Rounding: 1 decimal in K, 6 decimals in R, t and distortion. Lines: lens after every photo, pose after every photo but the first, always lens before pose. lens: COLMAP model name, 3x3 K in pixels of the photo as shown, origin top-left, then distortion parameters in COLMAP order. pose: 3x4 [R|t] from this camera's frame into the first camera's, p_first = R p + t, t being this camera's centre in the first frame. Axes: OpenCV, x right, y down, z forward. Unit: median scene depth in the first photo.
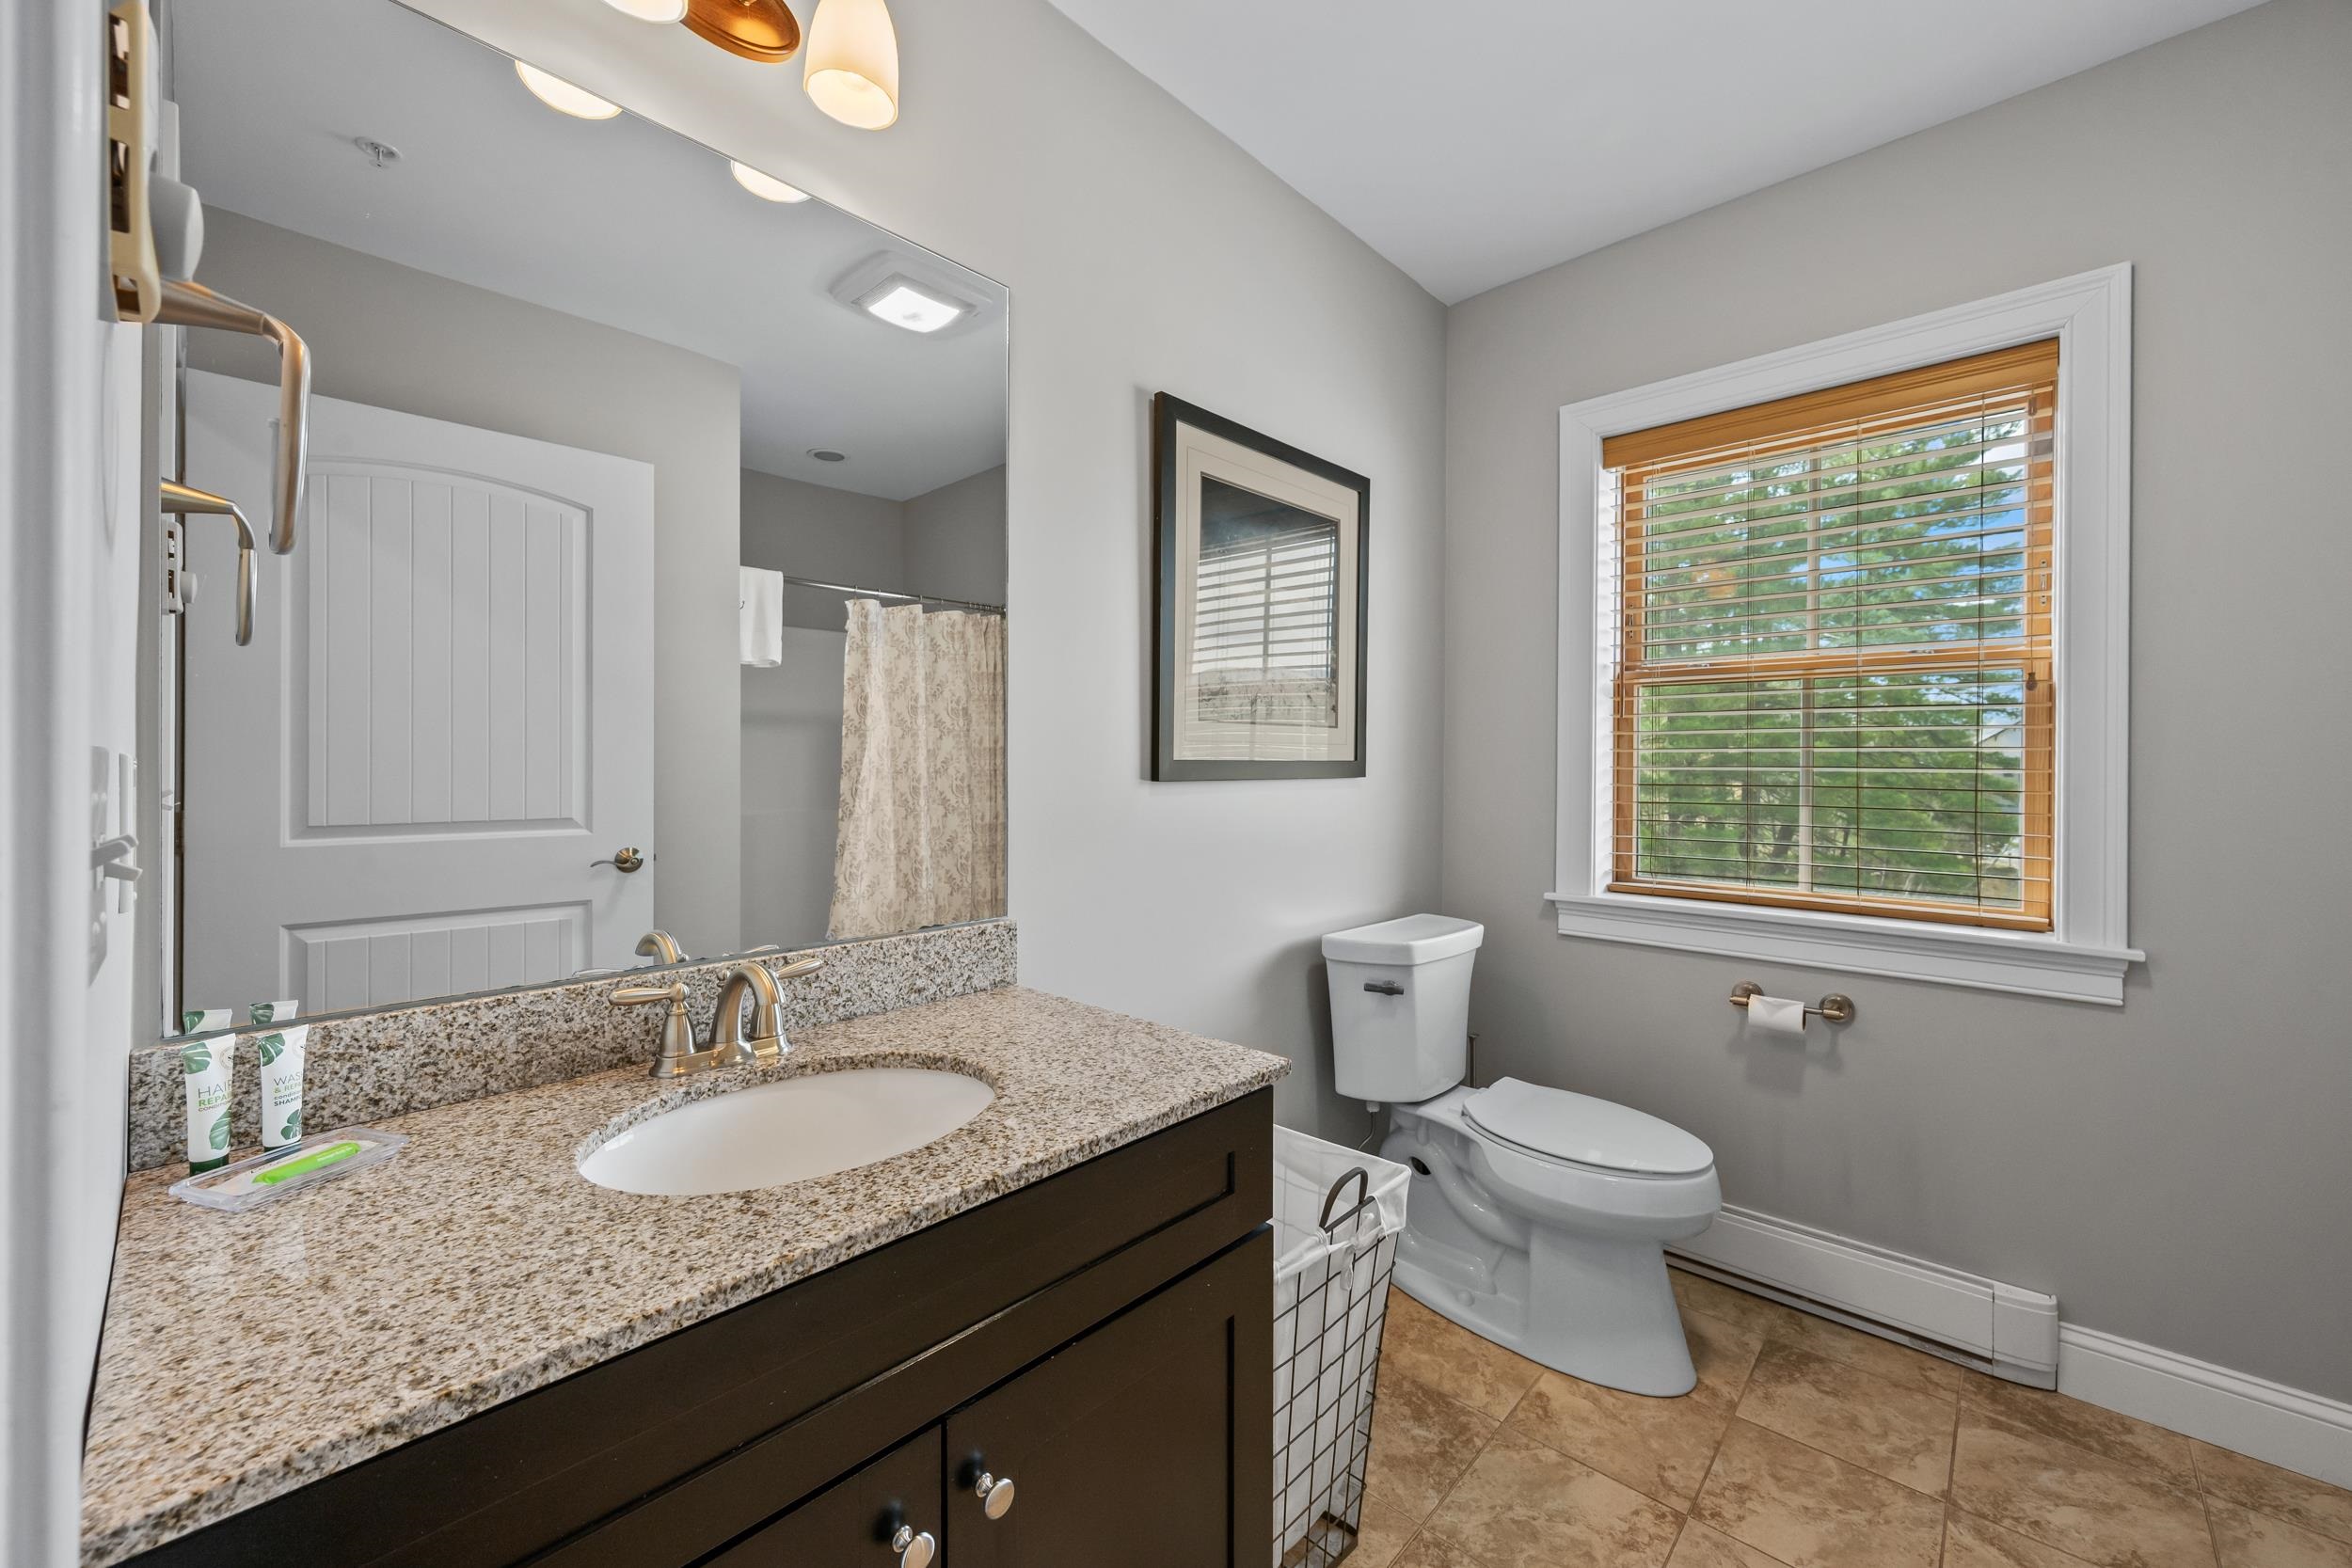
lens RADIAL K [[928.3, 0, 1178.9], [0, 928.3, 766.9], [0, 0, 1]] dist [-0.001598, 0.000438]
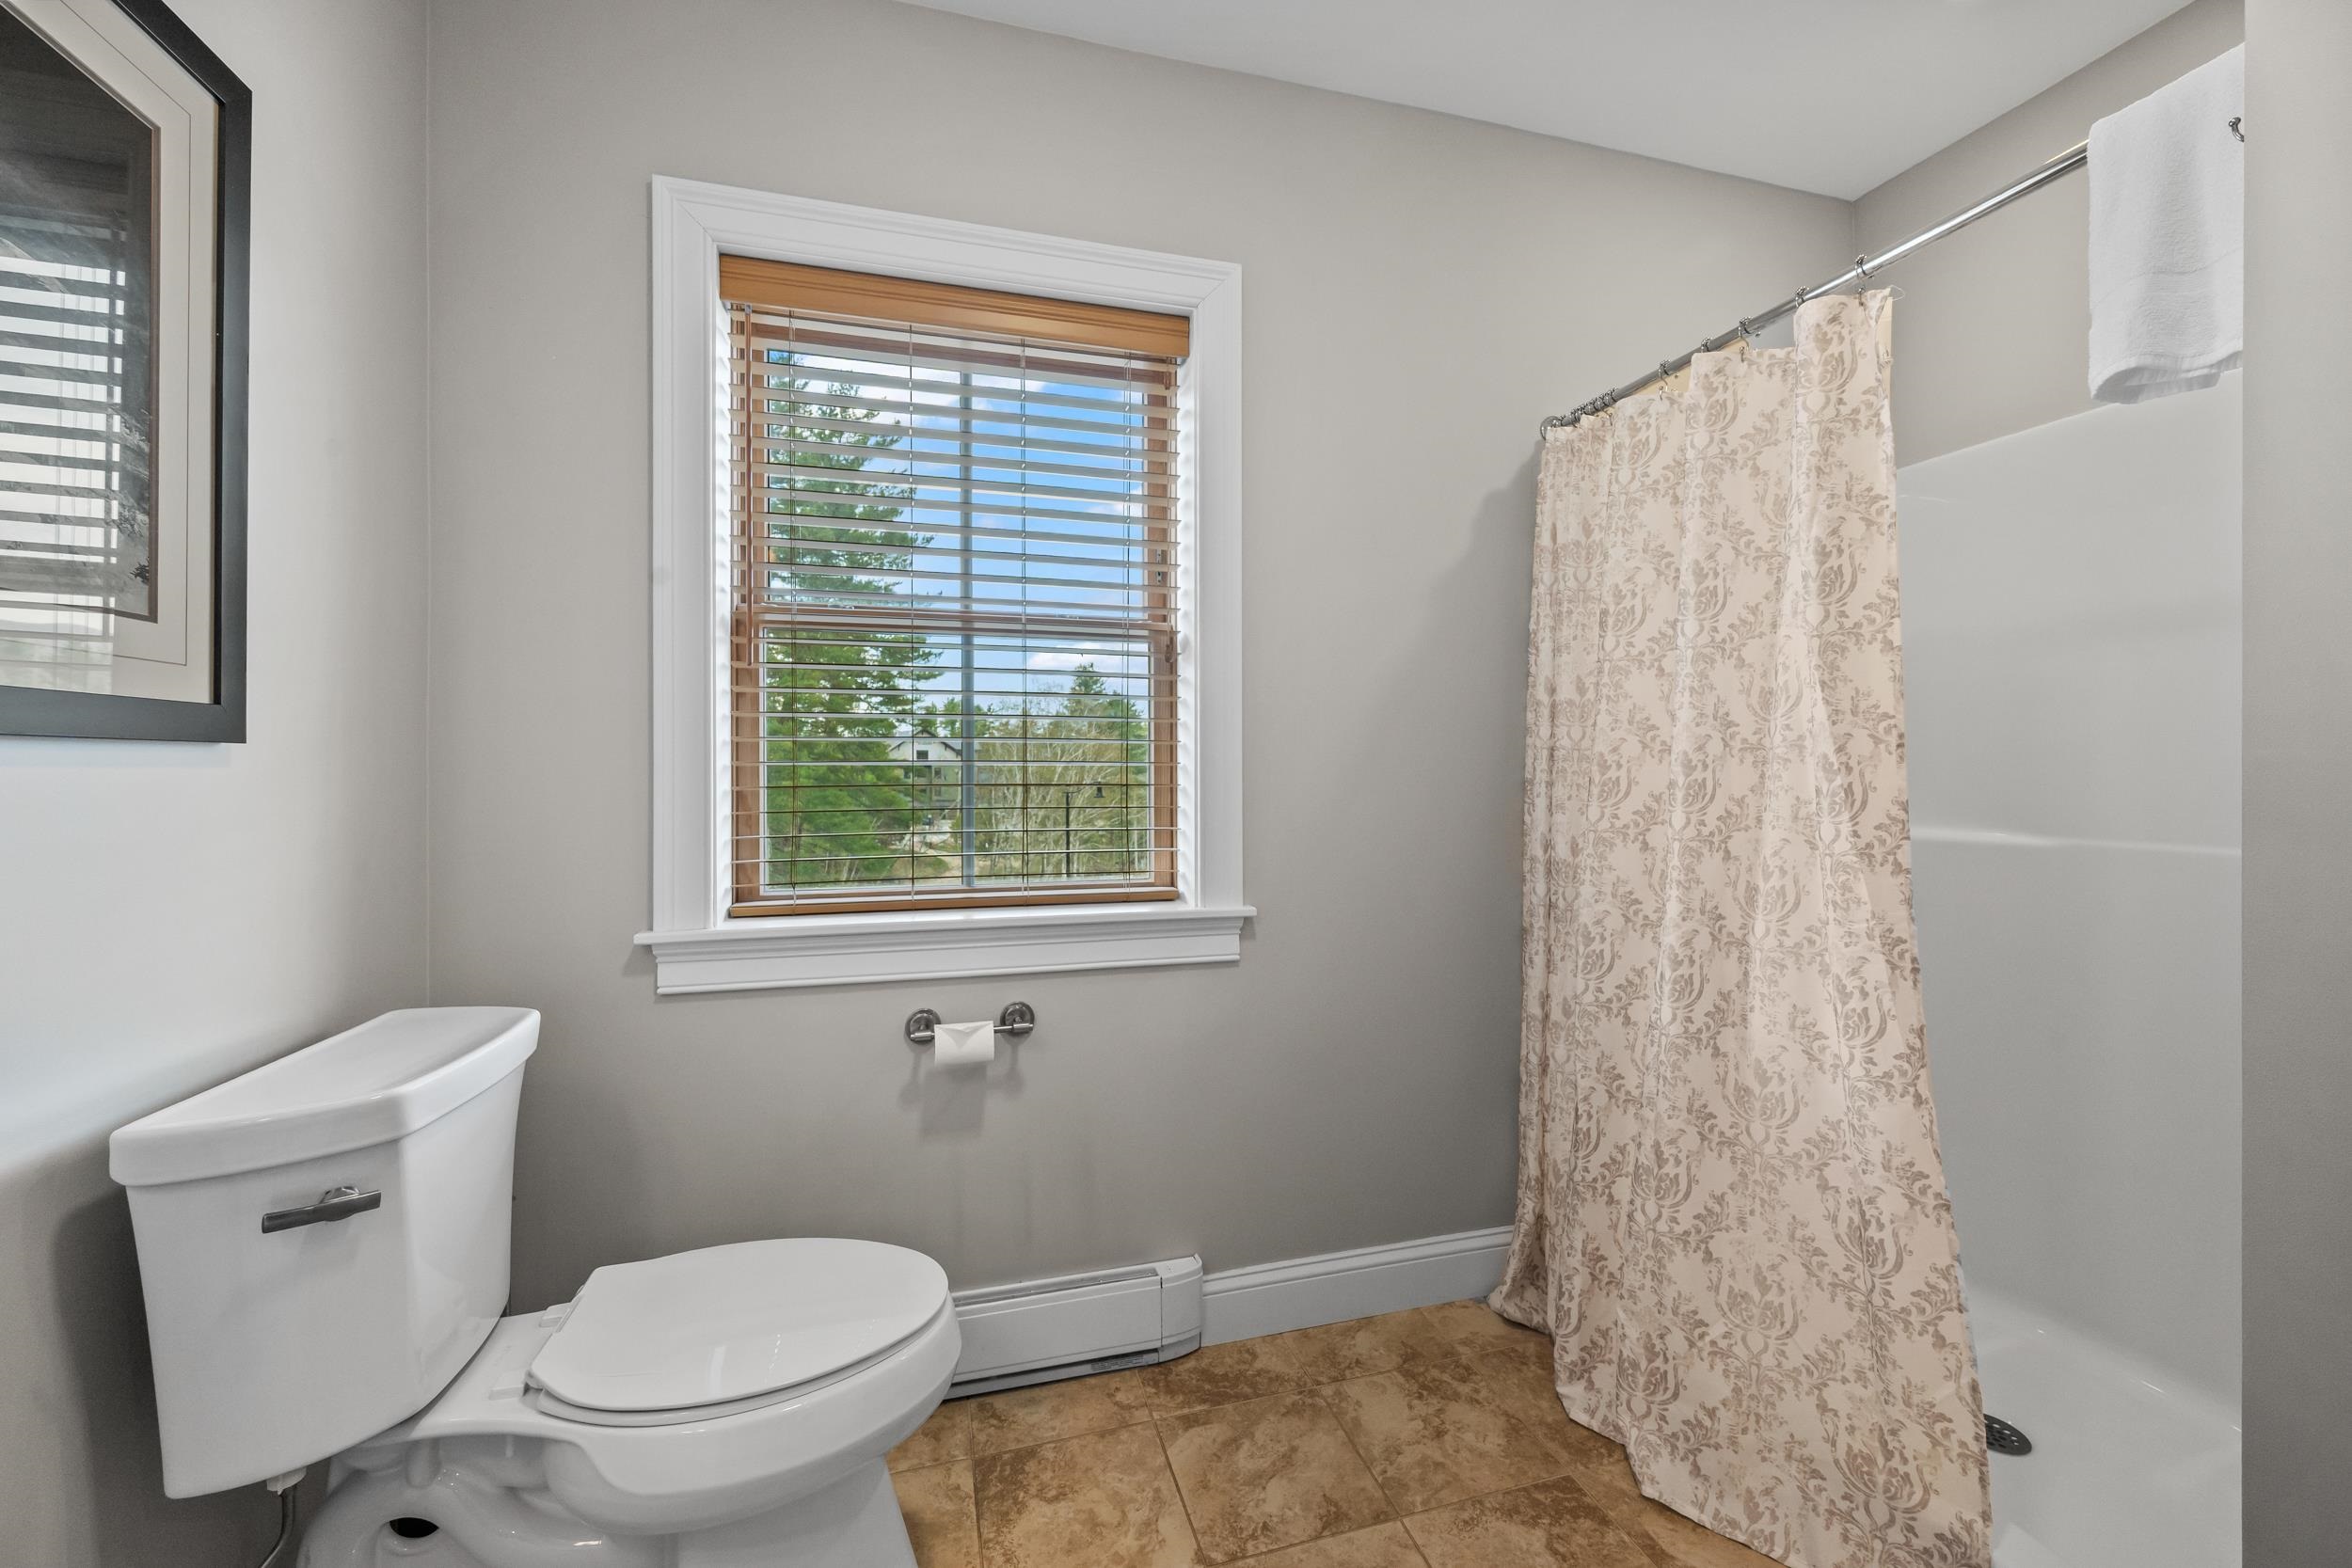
lens RADIAL K [[928.3, 0, 1180.3], [0, 928.3, 774.7], [0, 0, 1]] dist [-0.001598, 0.000438]
pose [[0.518060, -0.007645, 0.855310, 0.055796], [0.008283, 0.999958, 0.003921, 0.032661], [-0.855304, 0.005054, 0.518102, 0.421703]]
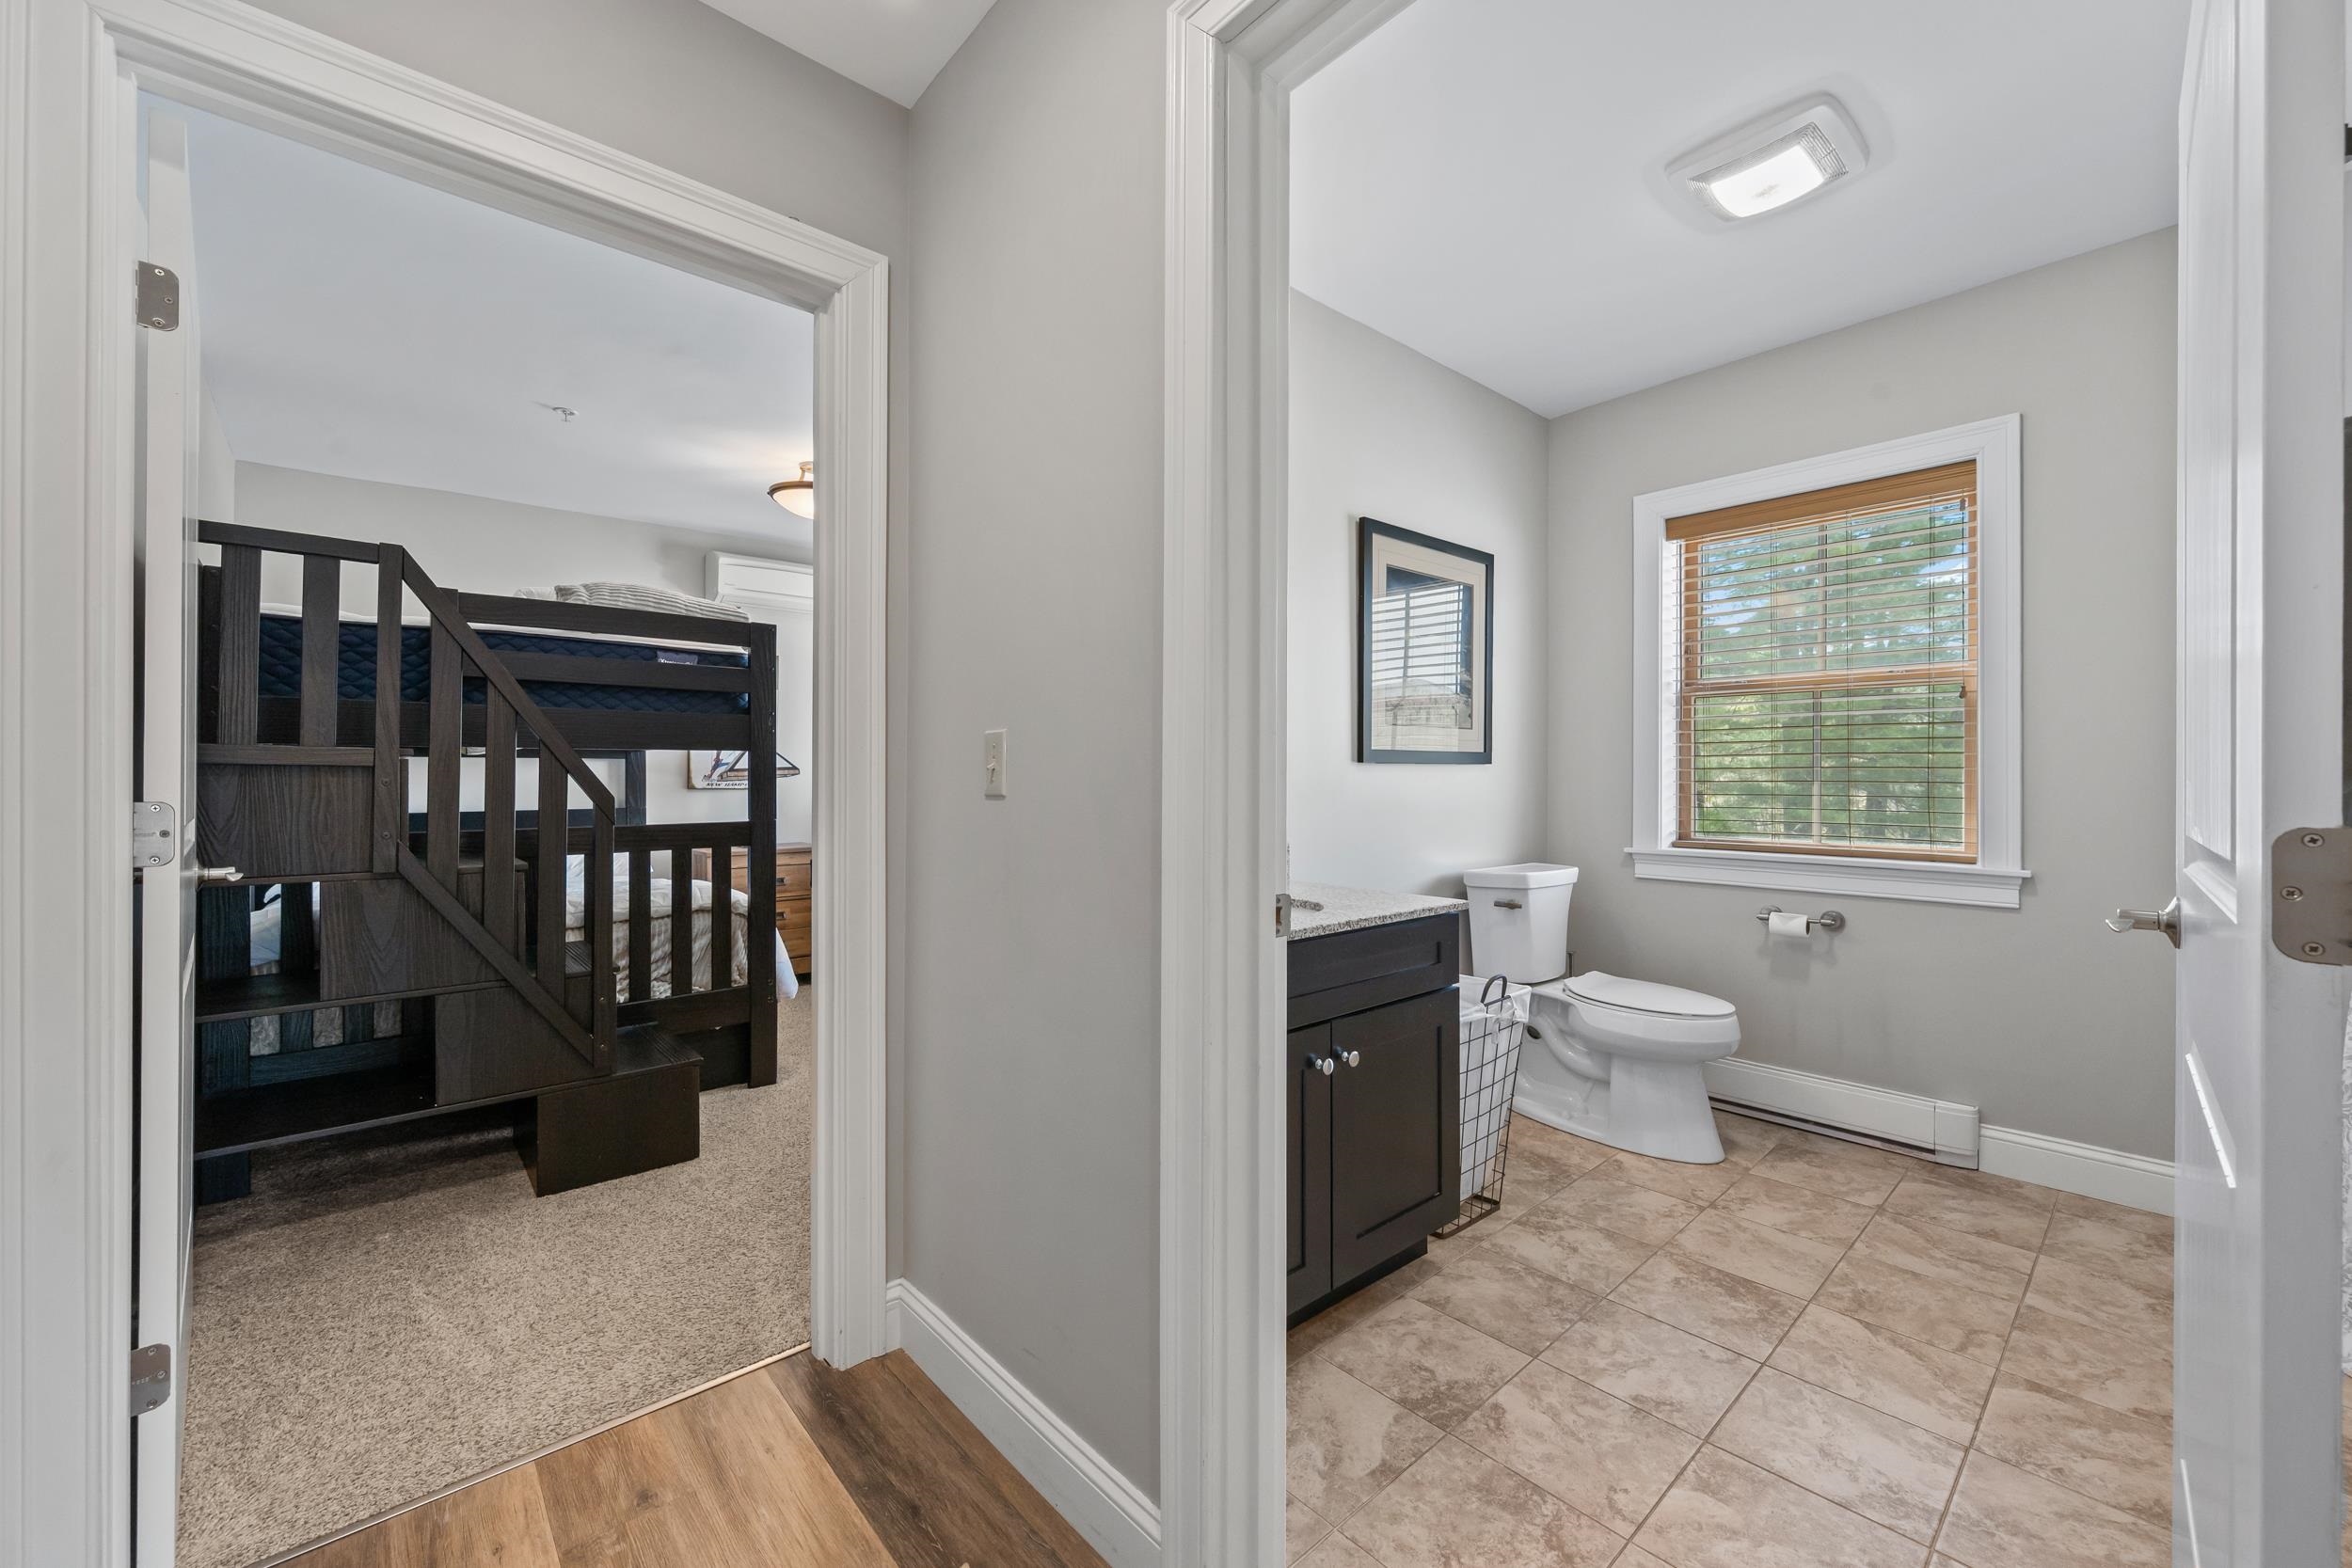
lens RADIAL K [[928.3, 0, 1180.6], [0, 928.3, 777.1], [0, 0, 1]] dist [-0.001598, 0.000438]
pose [[0.995443, -0.004812, -0.095237, -0.156919], [0.004501, 0.999984, -0.003484, 0.038510], [0.095252, 0.003040, 0.995449, -0.524073]]
